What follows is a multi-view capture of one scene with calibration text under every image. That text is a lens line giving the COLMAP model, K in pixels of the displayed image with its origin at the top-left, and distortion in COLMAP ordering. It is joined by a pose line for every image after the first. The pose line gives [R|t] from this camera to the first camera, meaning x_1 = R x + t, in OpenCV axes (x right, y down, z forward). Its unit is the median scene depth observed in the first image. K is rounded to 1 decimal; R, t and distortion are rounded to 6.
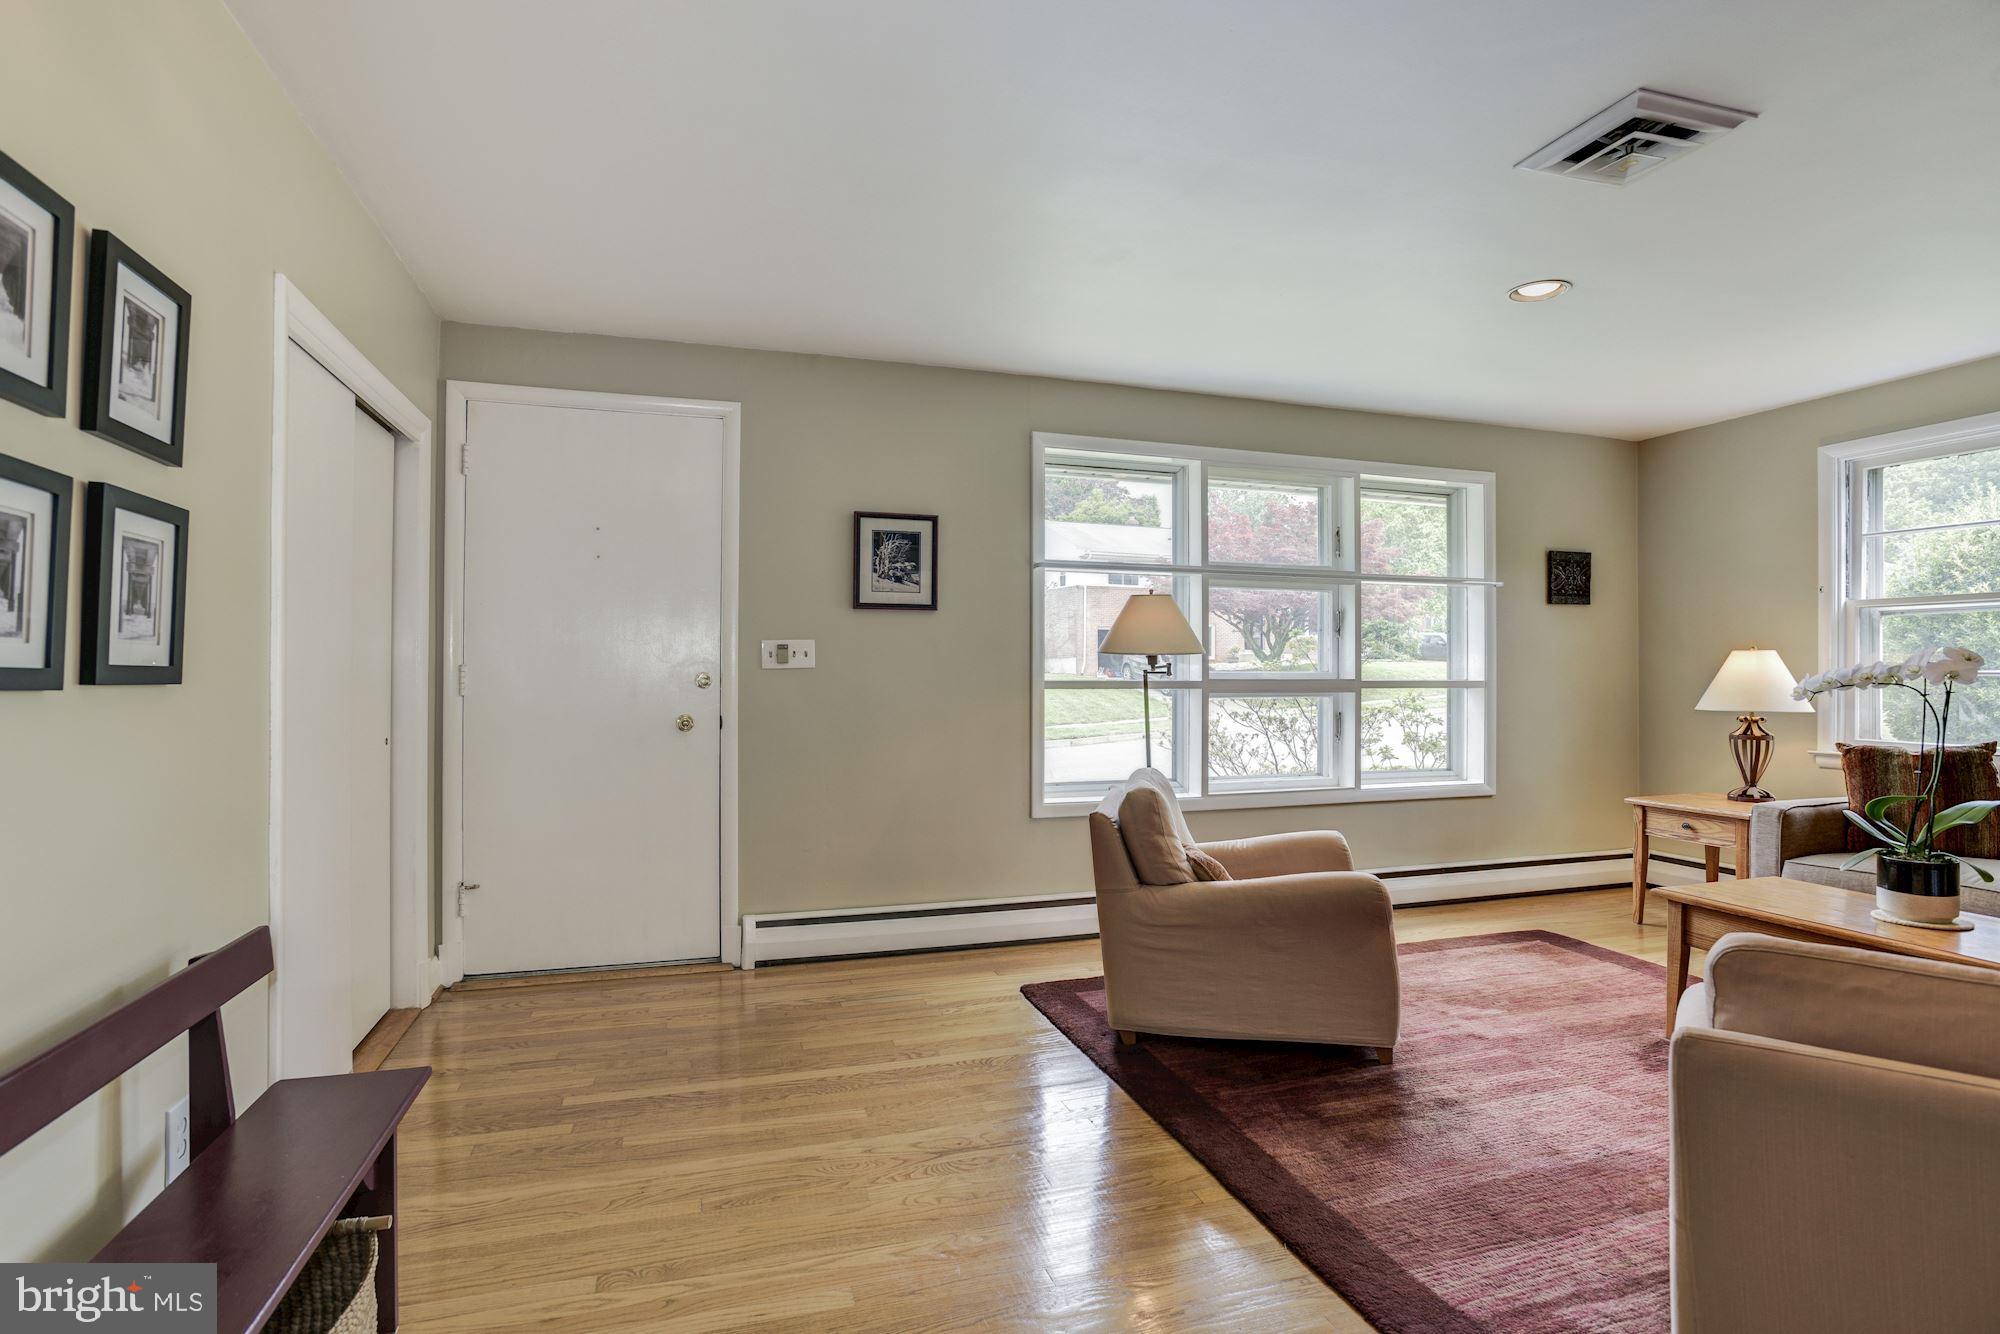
lens RADIAL K [[962.2, 0, 1001.2], [0, 962.2, 661.9], [0, 0, 1]] dist [-0.024137, -0.000612]
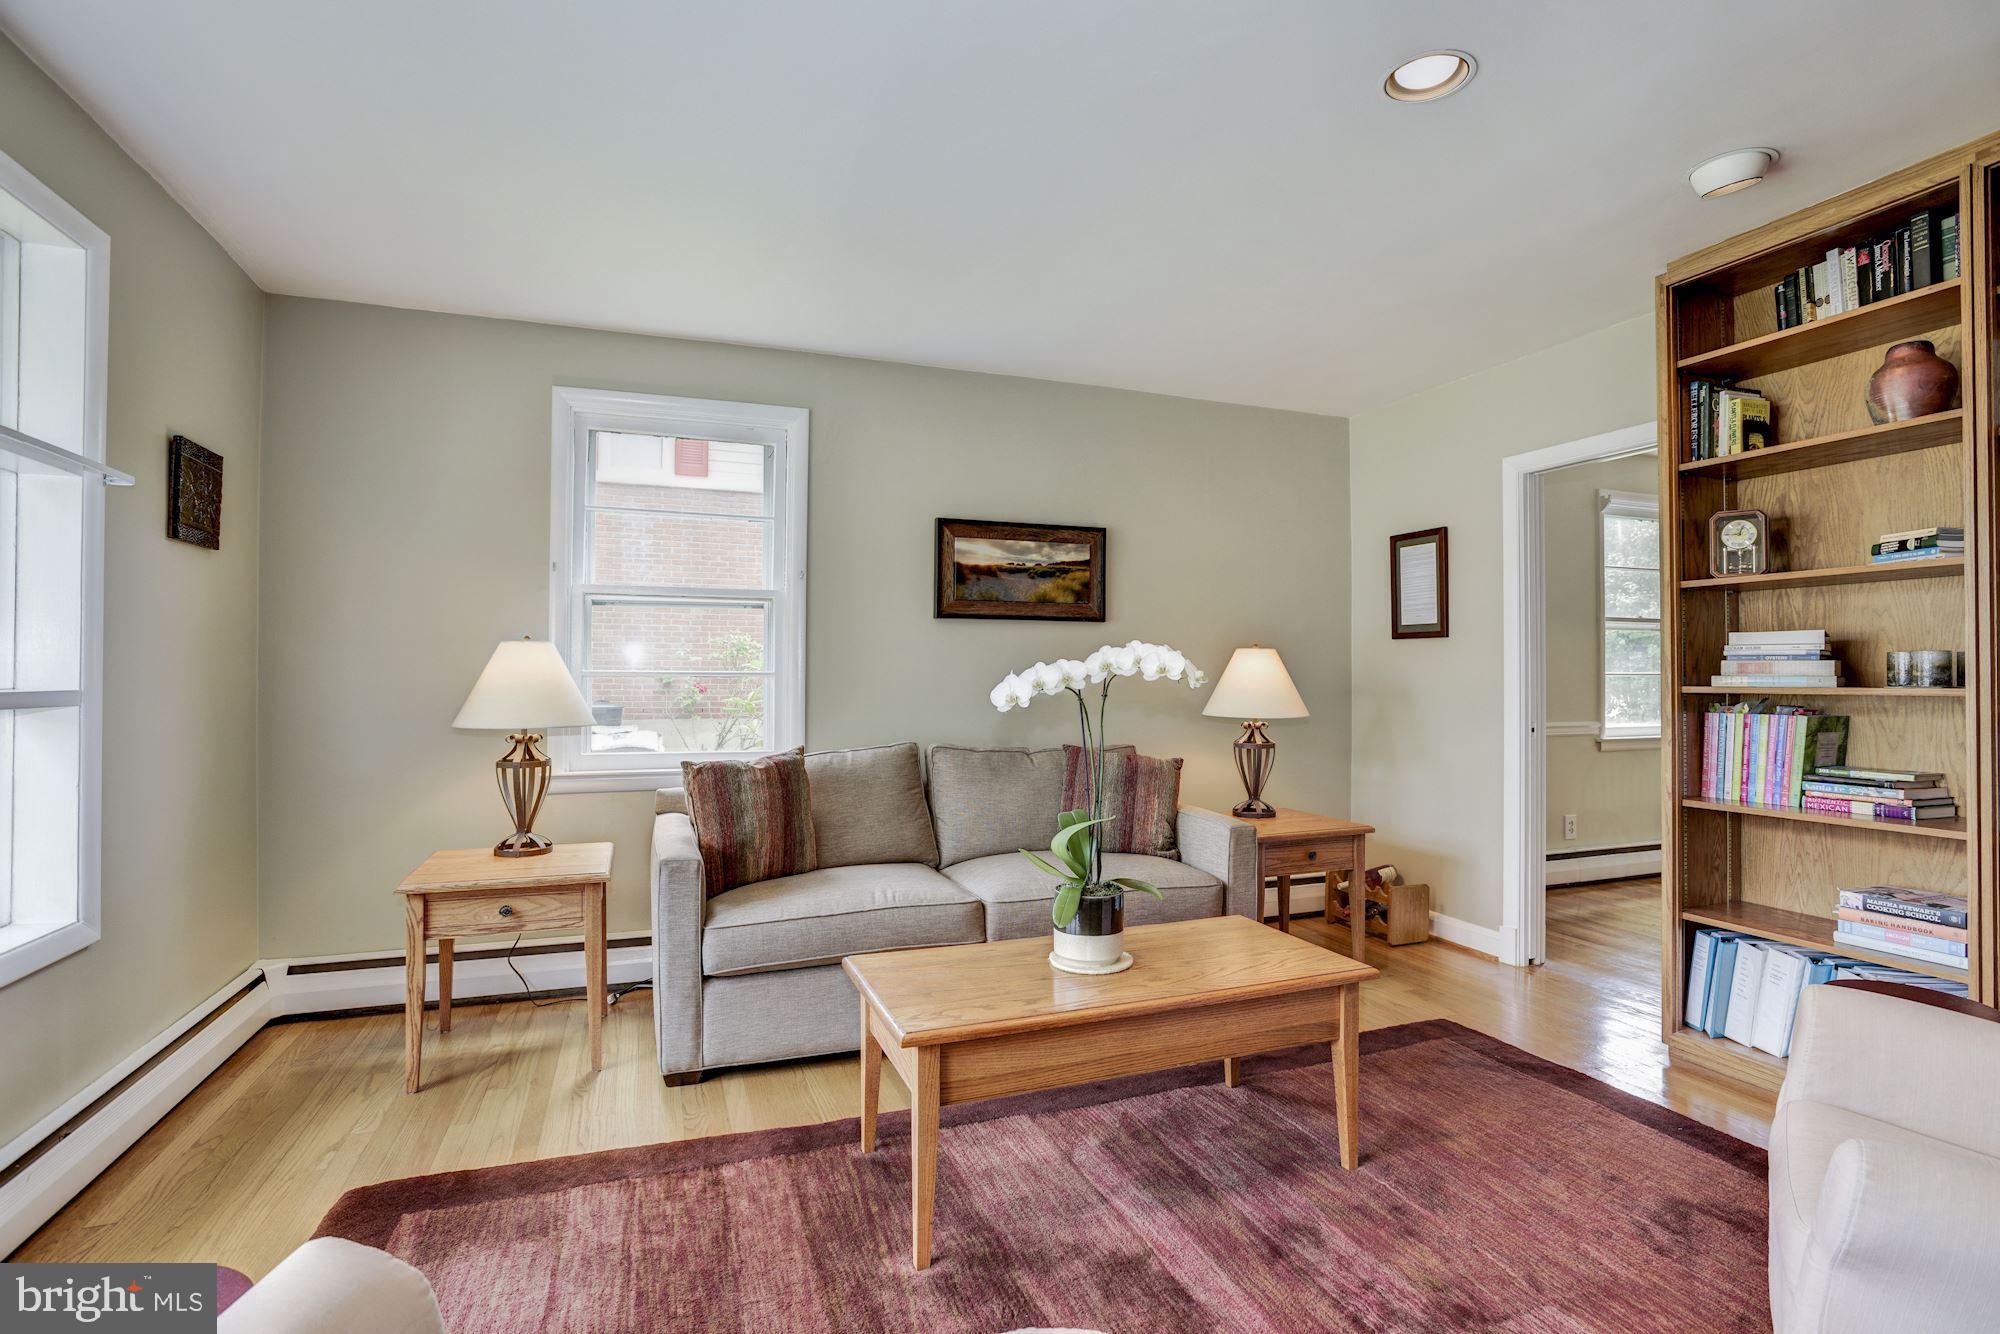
lens RADIAL K [[962.2, 0, 1001.2], [0, 962.2, 661.9], [0, 0, 1]] dist [-0.024137, -0.000612]
pose [[-0.046641, 0.014140, 0.998812, 0.057411], [0.002811, 0.999898, -0.014025, 0.014652], [-0.998908, 0.002154, -0.046676, 0.669402]]
